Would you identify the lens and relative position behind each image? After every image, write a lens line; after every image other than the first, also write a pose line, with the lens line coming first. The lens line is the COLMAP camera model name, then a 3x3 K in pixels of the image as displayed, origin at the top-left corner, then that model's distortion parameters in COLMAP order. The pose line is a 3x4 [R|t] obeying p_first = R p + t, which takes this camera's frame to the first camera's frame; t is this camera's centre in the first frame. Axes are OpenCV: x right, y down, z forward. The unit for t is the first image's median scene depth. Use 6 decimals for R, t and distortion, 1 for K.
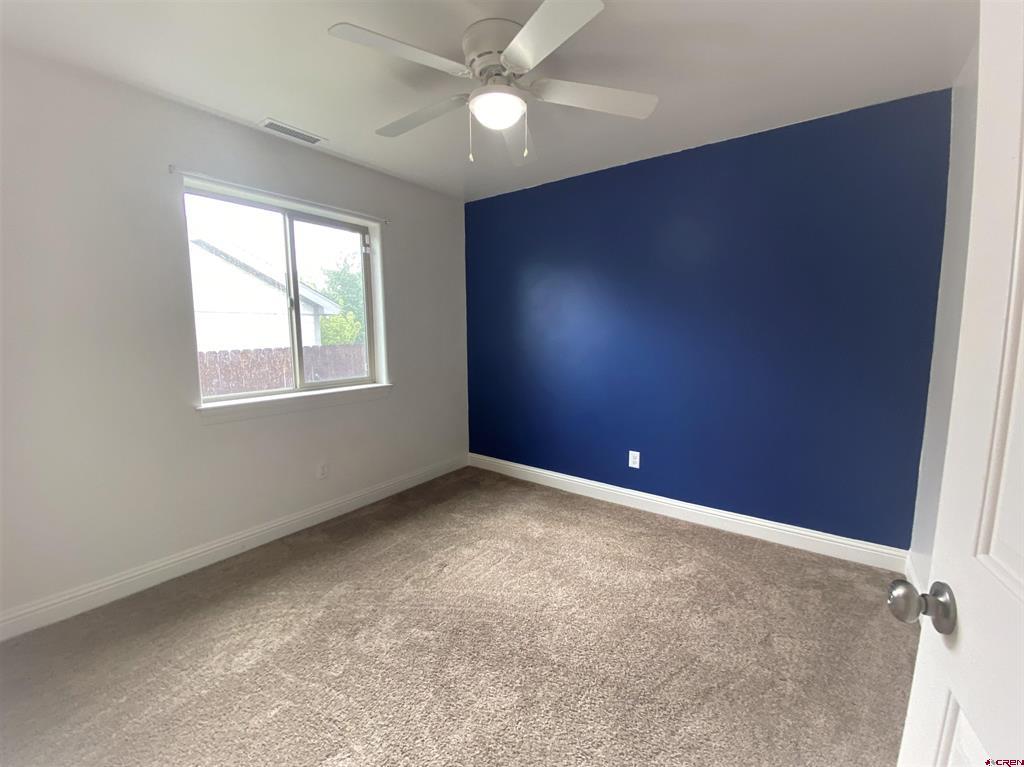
lens RADIAL K [[416.7, 0, 512.8], [0, 416.7, 381.8], [0, 0, 1]] dist [0.021802, -0.018630]
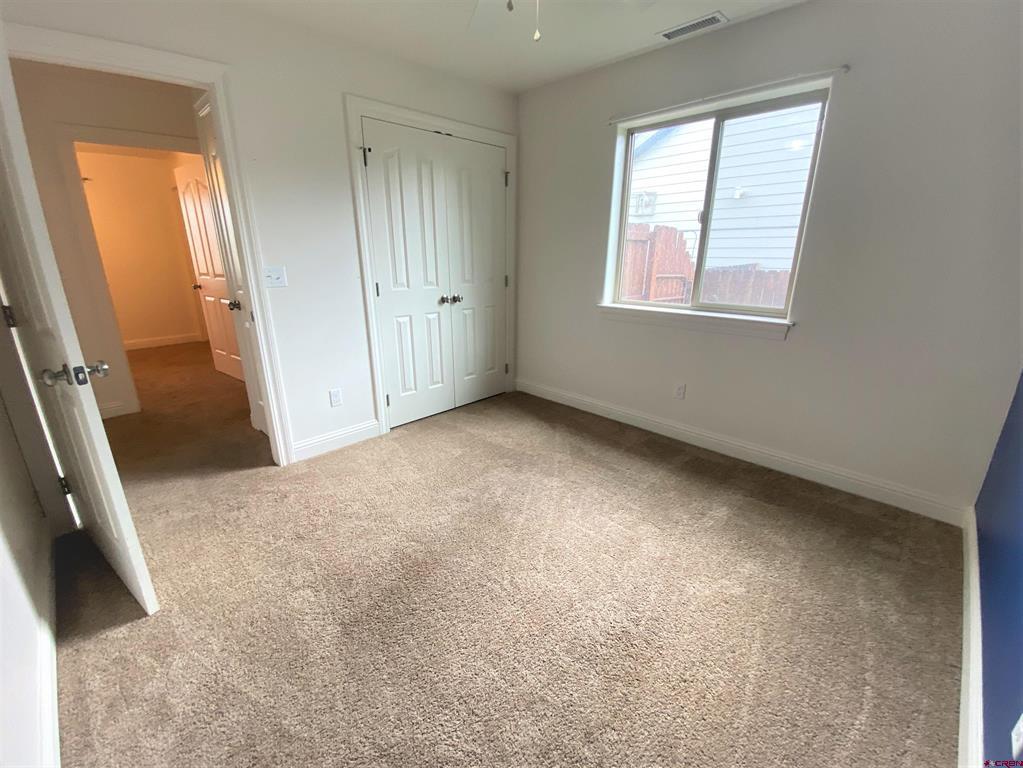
lens RADIAL K [[416.3, 0, 512.3], [0, 416.3, 382.3], [0, 0, 1]] dist [0.021802, -0.018630]
pose [[-0.141238, 0.303124, -0.942427, 0.570387], [-0.120093, 0.939693, 0.320242, -0.085616], [0.982664, 0.158409, -0.096317, 0.715481]]
